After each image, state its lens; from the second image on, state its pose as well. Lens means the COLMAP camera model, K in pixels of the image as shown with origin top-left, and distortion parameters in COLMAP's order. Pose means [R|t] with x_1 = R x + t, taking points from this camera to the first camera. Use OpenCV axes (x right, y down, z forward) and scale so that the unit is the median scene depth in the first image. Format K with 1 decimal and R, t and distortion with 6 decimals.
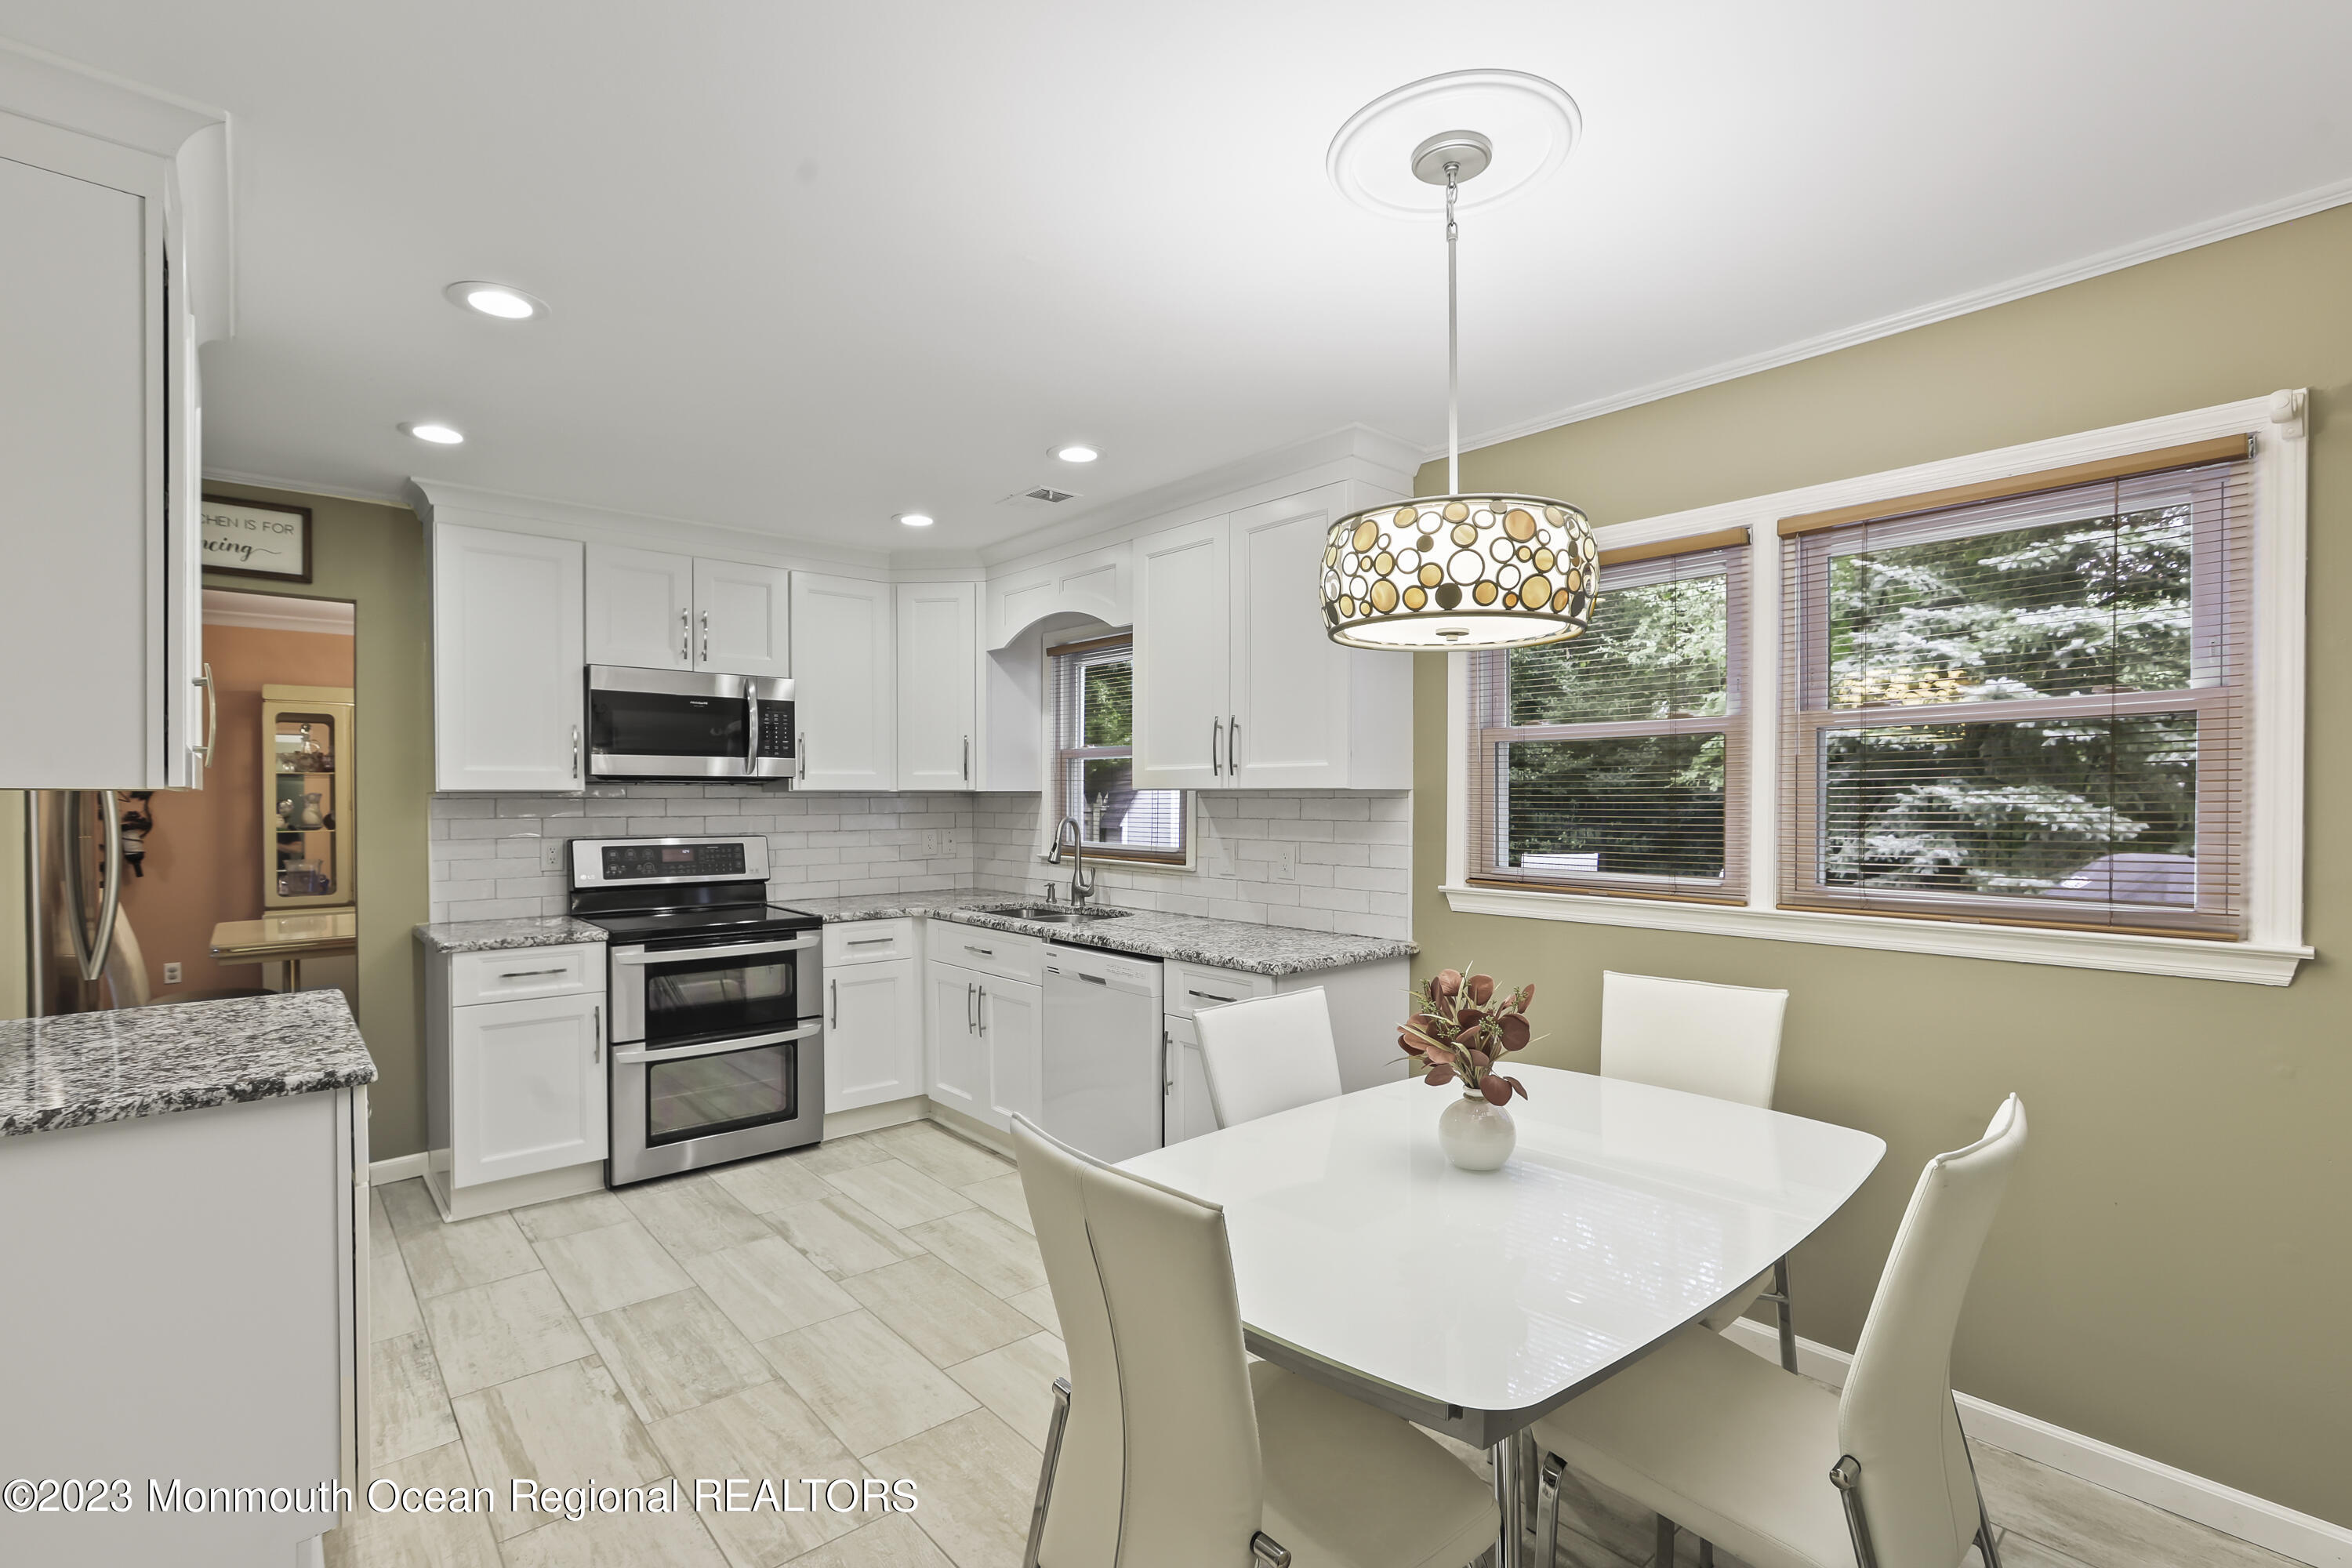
lens RADIAL K [[1063.8, 0, 1172.3], [0, 1063.8, 806.6], [0, 0, 1]] dist [-0.019138, 0.016854]
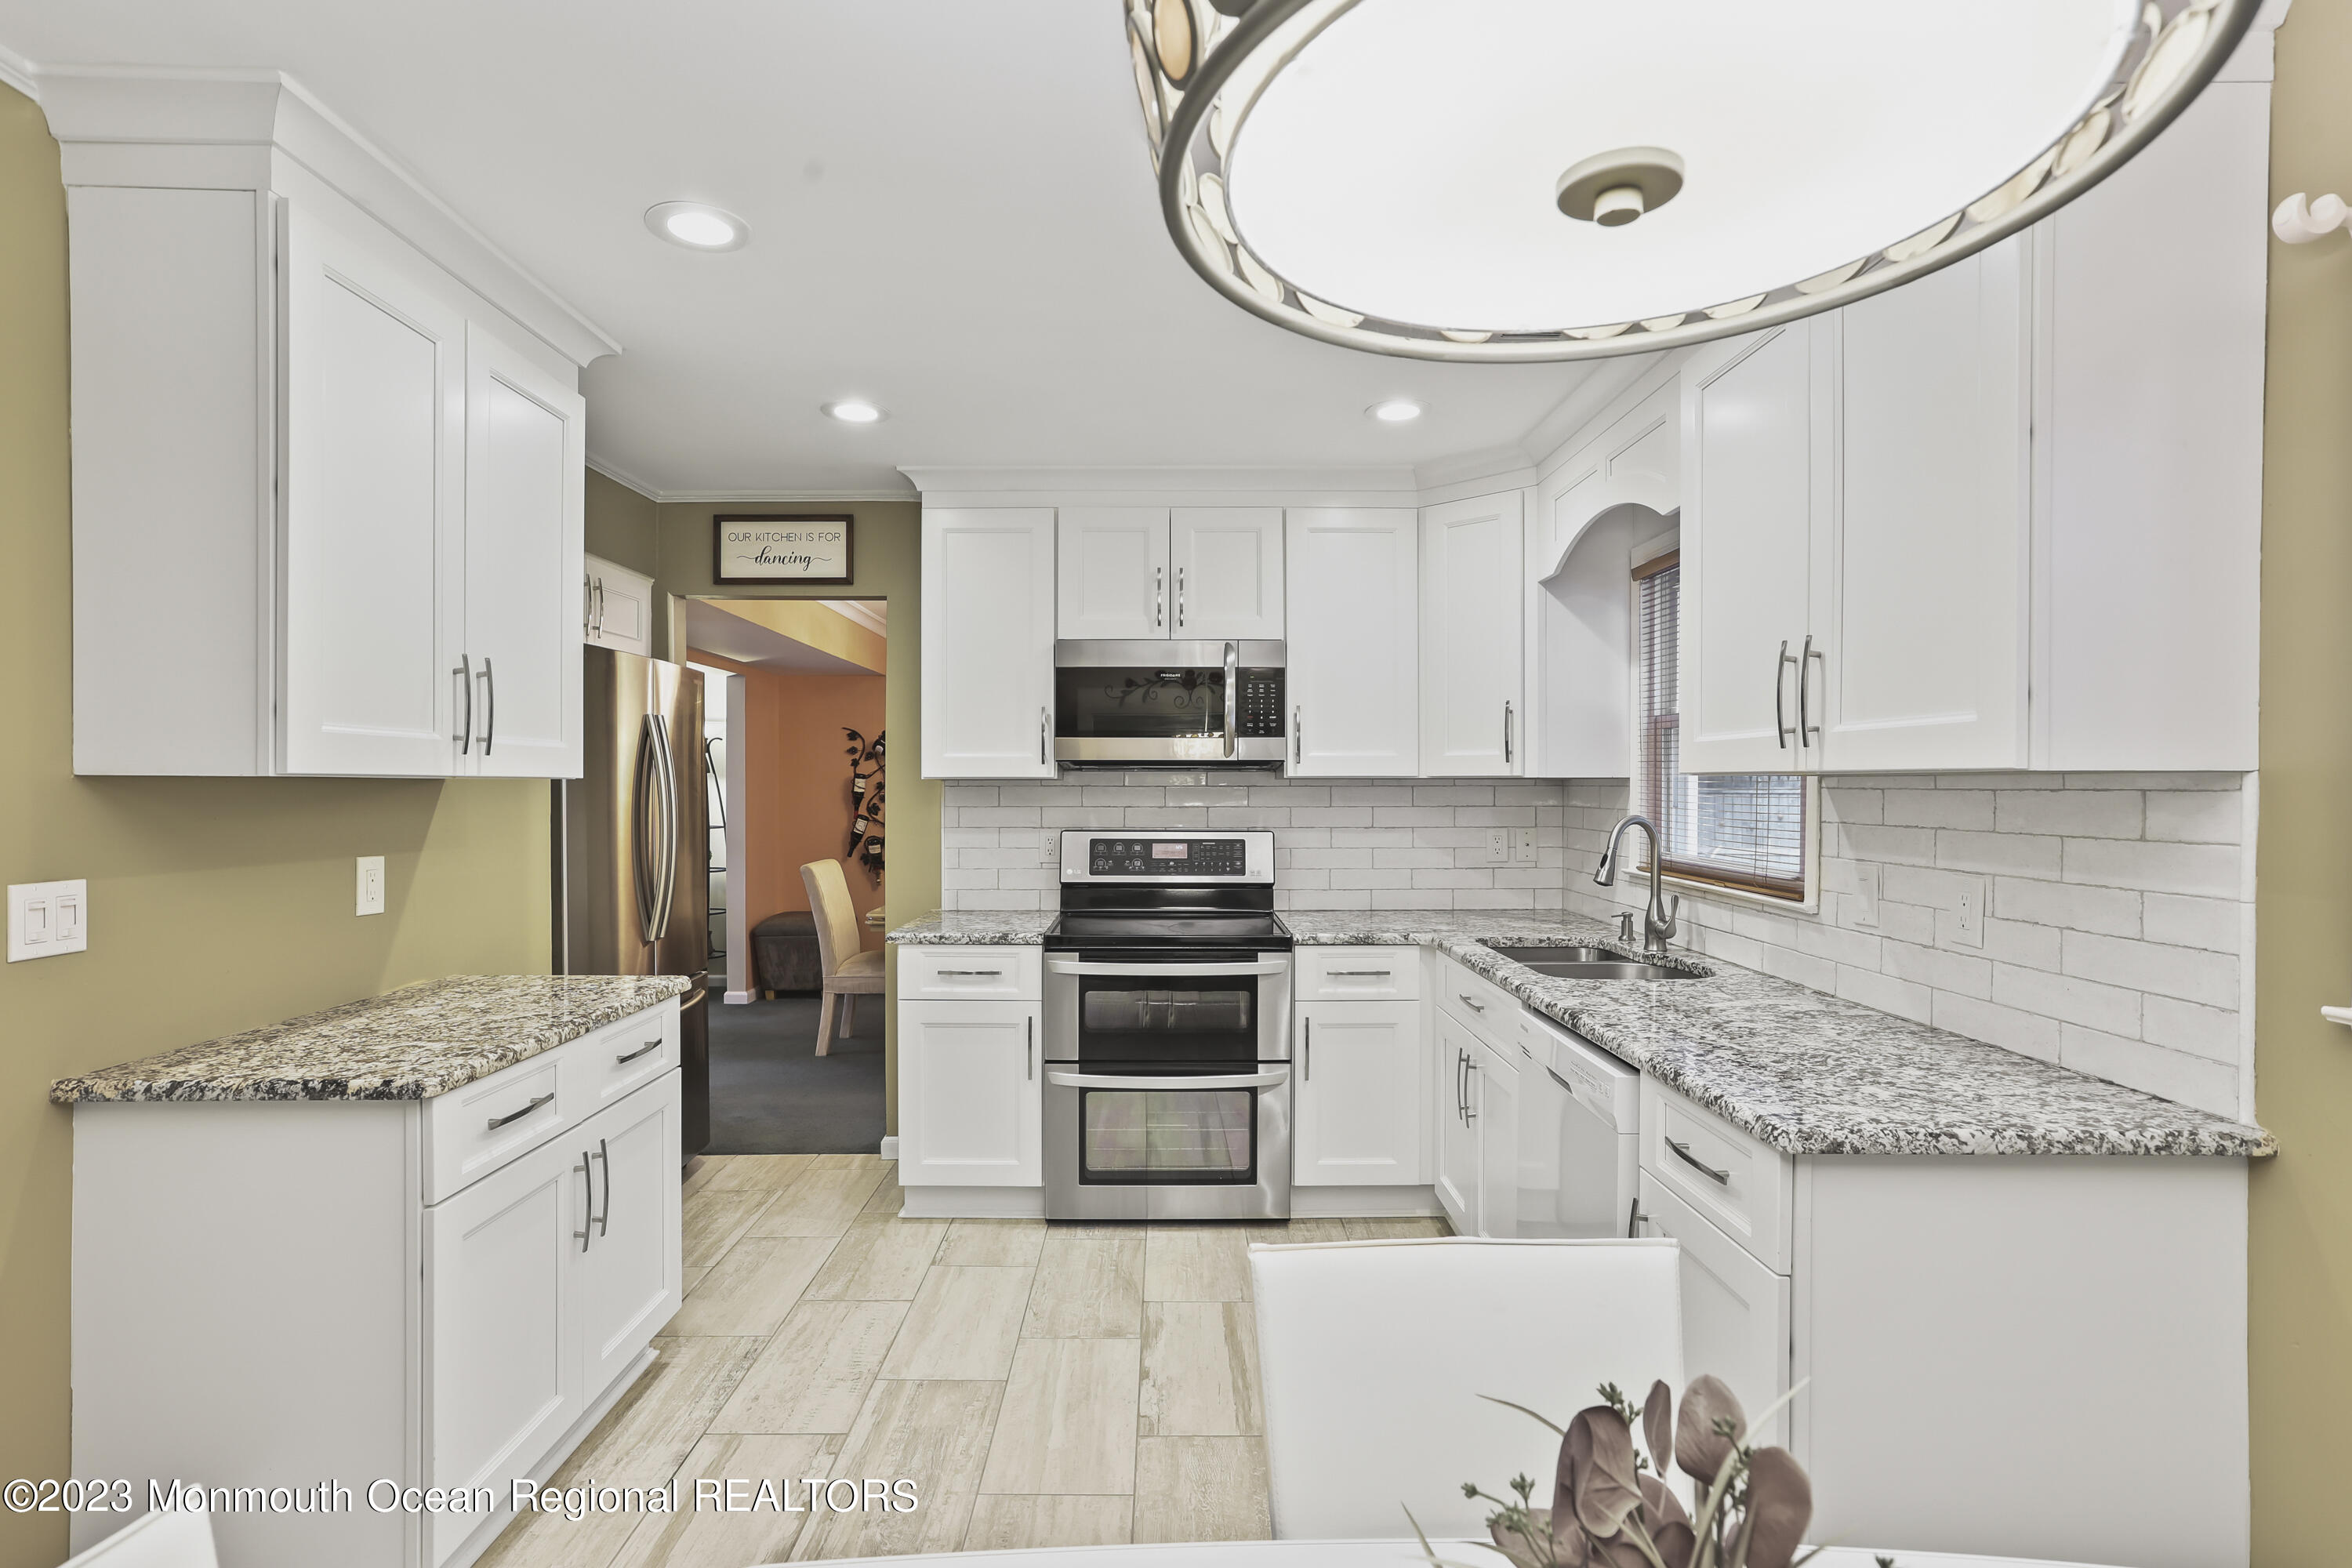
lens RADIAL K [[1137.3, 0, 1181.5], [0, 1137.3, 790.7], [0, 0, 1]] dist [-0.016502, 0.017708]
pose [[0.757567, 0.005012, -0.652738, 0.174697], [-0.007902, 0.999968, -0.001493, -0.003291], [0.652709, 0.006289, 0.757582, 0.324700]]
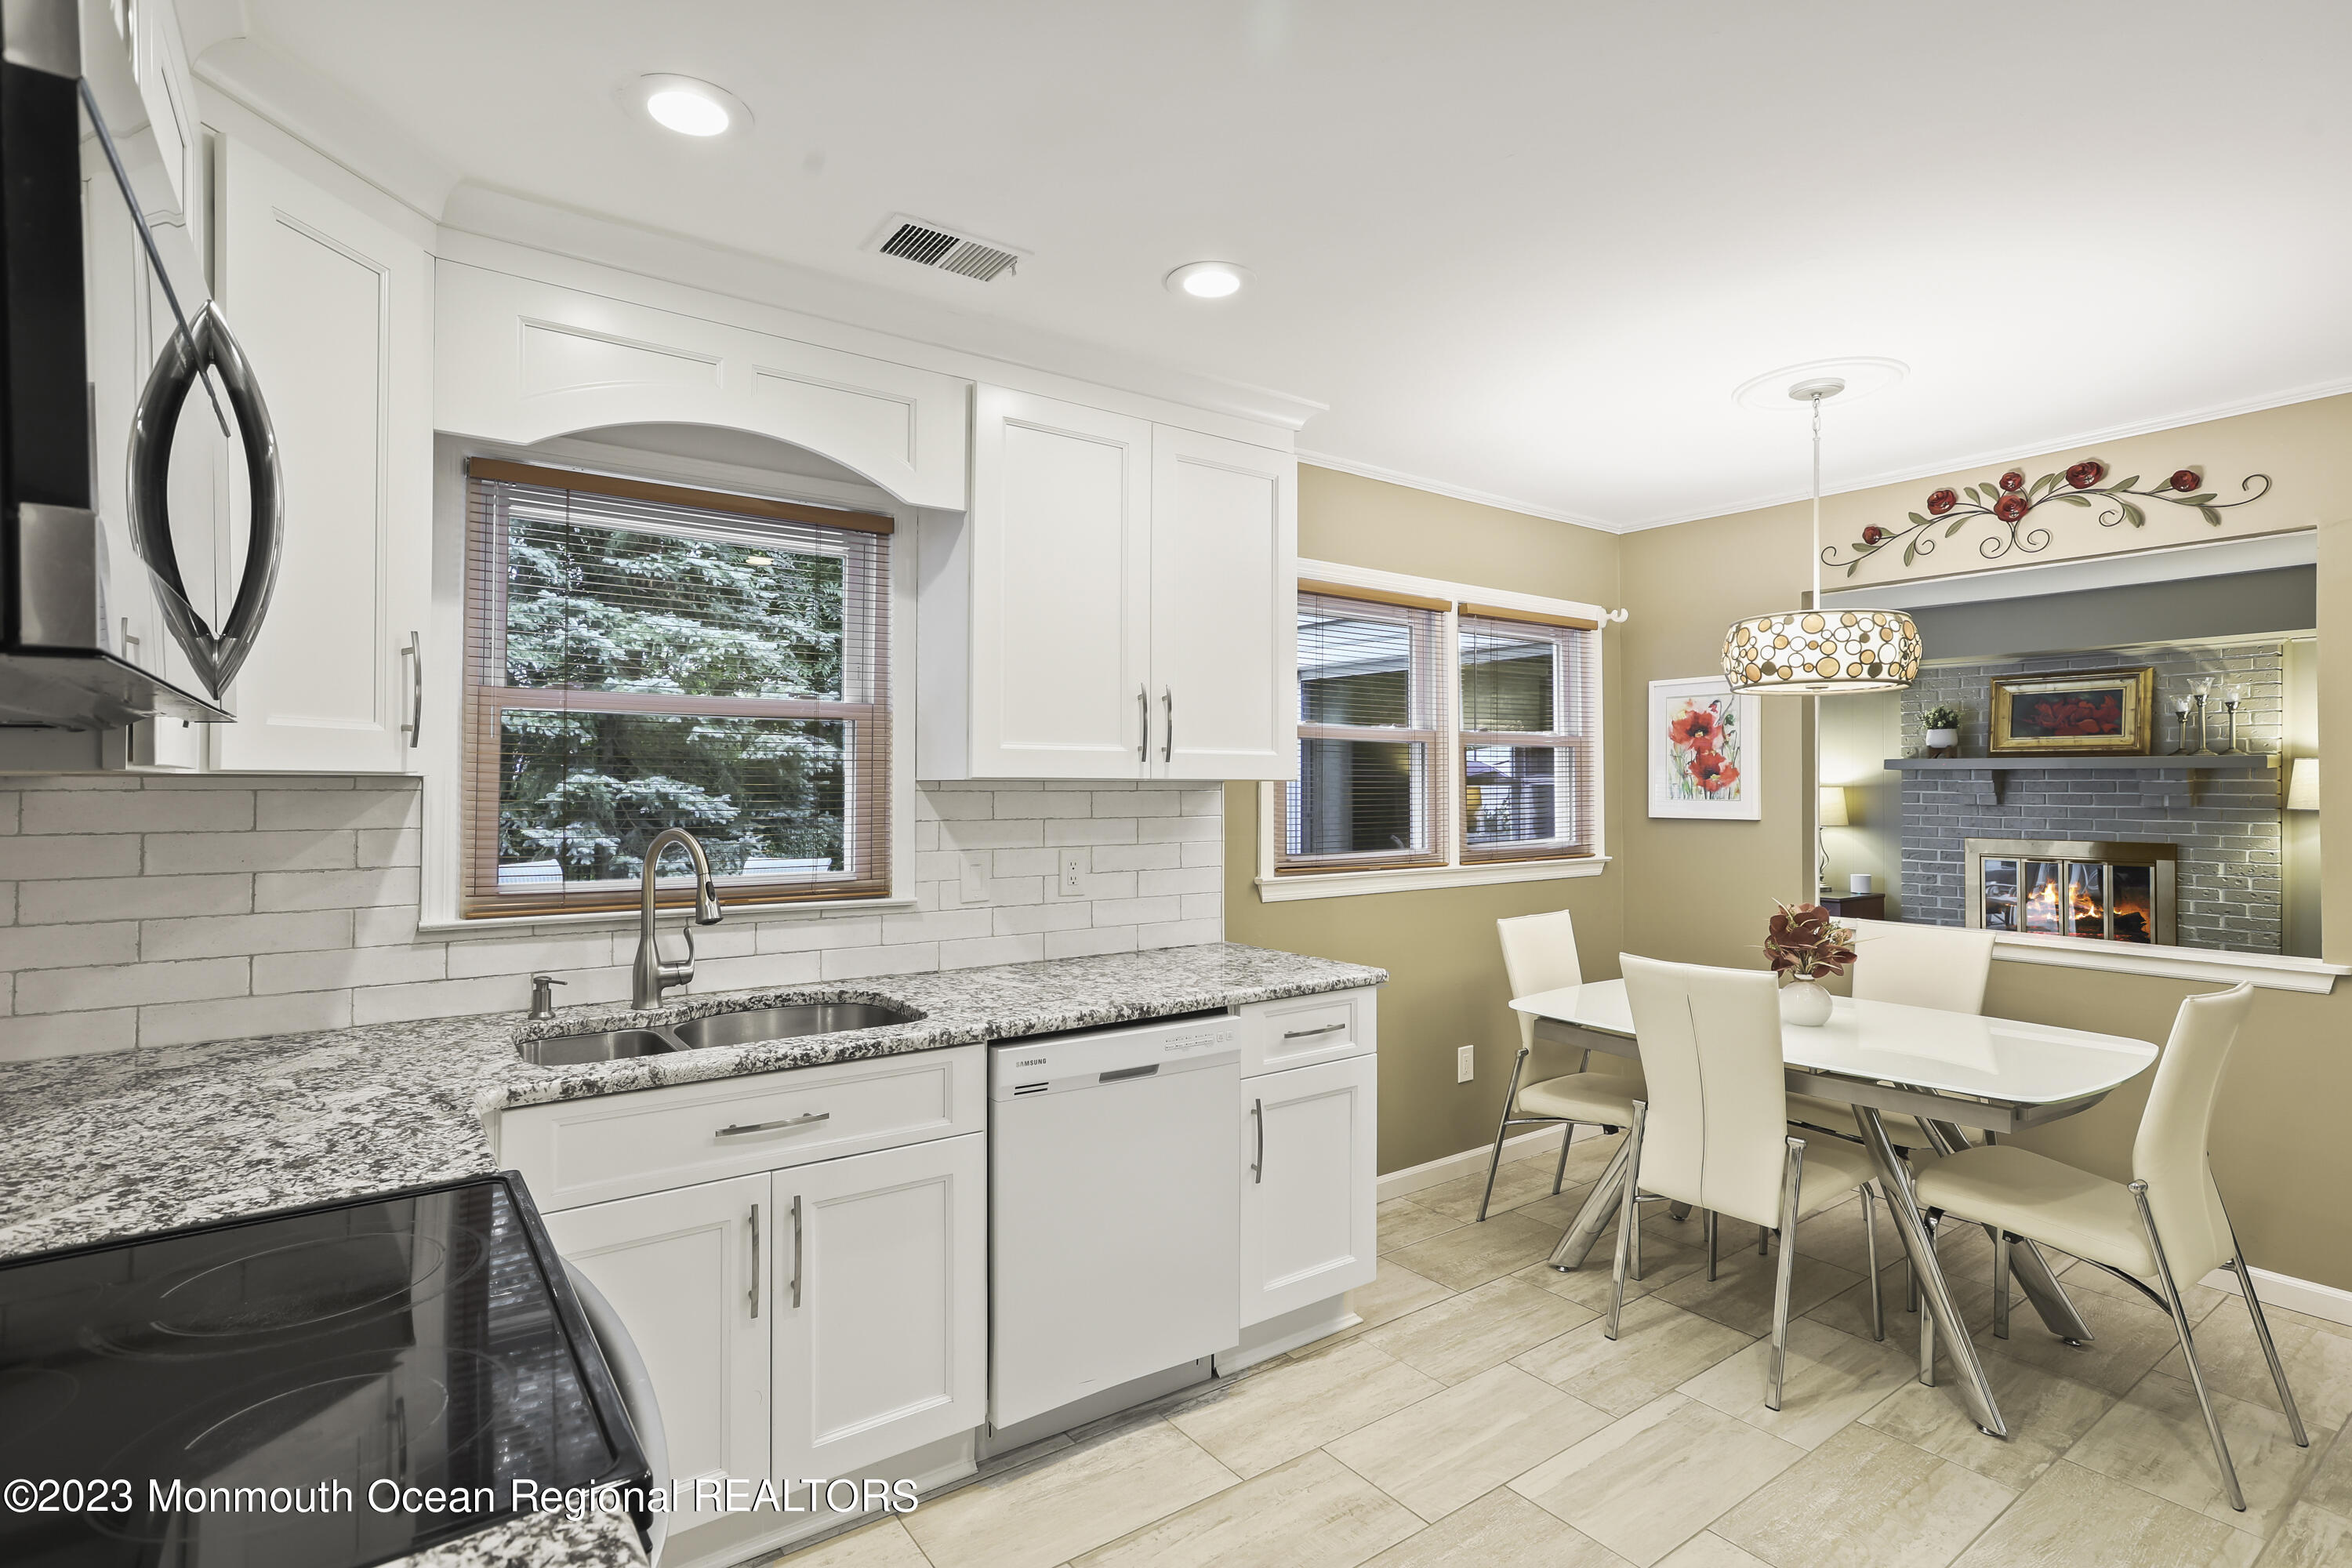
lens RADIAL K [[1137.3, 0, 1168.3], [0, 1137.3, 773.3], [0, 0, 1]] dist [-0.016502, 0.017708]
pose [[0.096912, 0.011353, 0.995228, -0.699757], [0.006209, 0.999909, -0.012011, -0.010254], [-0.995274, 0.007344, 0.096833, 0.835206]]
